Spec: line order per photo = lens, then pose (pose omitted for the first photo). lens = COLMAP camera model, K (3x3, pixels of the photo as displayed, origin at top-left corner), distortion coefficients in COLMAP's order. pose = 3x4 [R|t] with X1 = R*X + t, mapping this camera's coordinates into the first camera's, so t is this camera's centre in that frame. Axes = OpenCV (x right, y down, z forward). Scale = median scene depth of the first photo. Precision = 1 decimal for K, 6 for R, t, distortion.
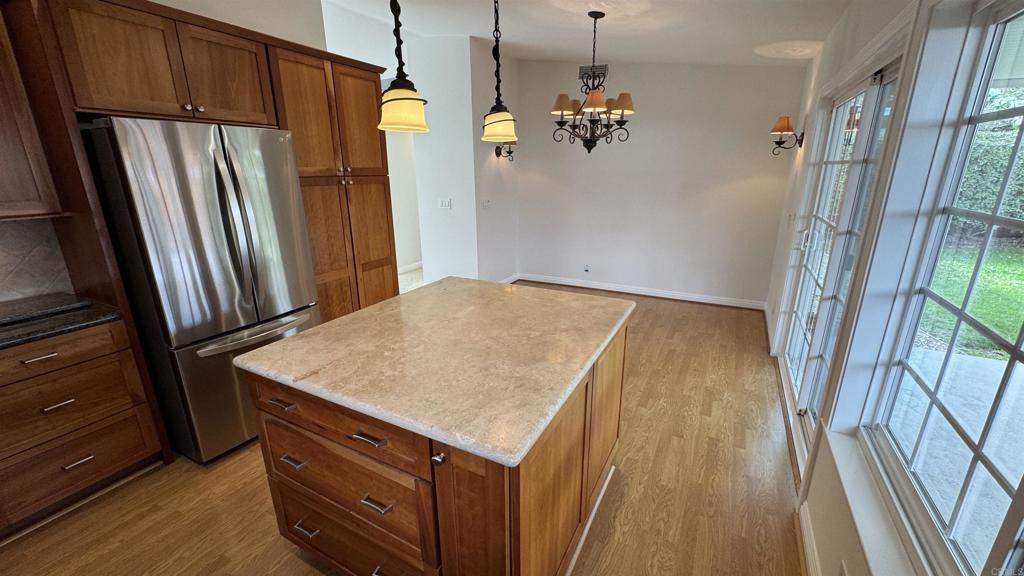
lens RADIAL K [[407.6, 0, 510.5], [0, 407.6, 289.0], [0, 0, 1]] dist [-0.000803, -0.000883]
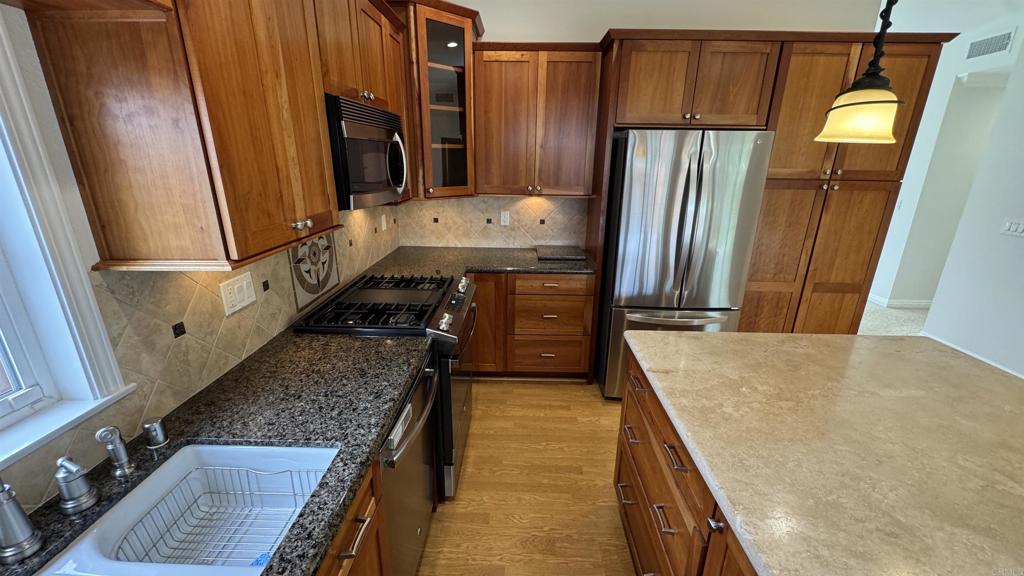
lens RADIAL K [[407.6, 0, 510.4], [0, 407.6, 288.3], [0, 0, 1]] dist [-0.000803, -0.000883]
pose [[0.447243, 0.287438, -0.846967, 0.094388], [-0.266793, 0.946717, 0.180410, -0.045454], [0.853695, 0.145278, 0.500099, 0.045586]]
